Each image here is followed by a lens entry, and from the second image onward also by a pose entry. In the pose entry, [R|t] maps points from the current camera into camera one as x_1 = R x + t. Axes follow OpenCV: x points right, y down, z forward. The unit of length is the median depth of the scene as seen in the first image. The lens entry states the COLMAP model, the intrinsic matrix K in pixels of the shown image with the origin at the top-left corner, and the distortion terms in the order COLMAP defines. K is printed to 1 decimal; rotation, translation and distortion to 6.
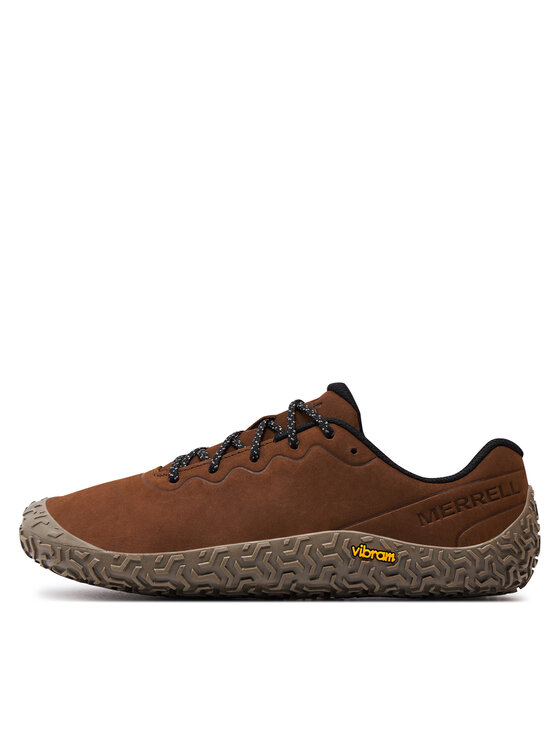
lens RADIAL K [[1443.9, 0, 280.4], [0, 1443.9, 373.7], [0, 0, 1]] dist [0.018066, 0.000000]
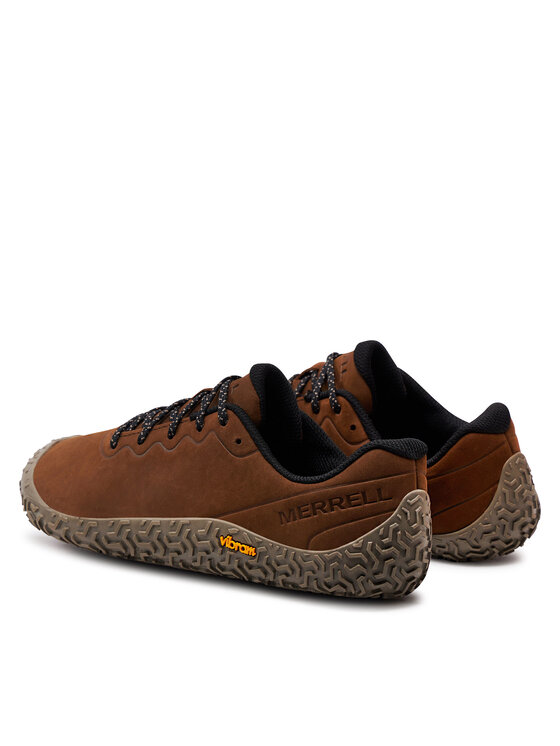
lens RADIAL K [[2202.3, 0, 279.7], [0, 2202.3, 373.2], [0, 0, 1]] dist [0.645364, 0.000000]
pose [[0.841123, 0.090730, -0.533180, 0.907902], [0.019626, 0.980059, 0.197735, -0.302821], [0.540488, -0.176784, 0.822569, -0.252630]]
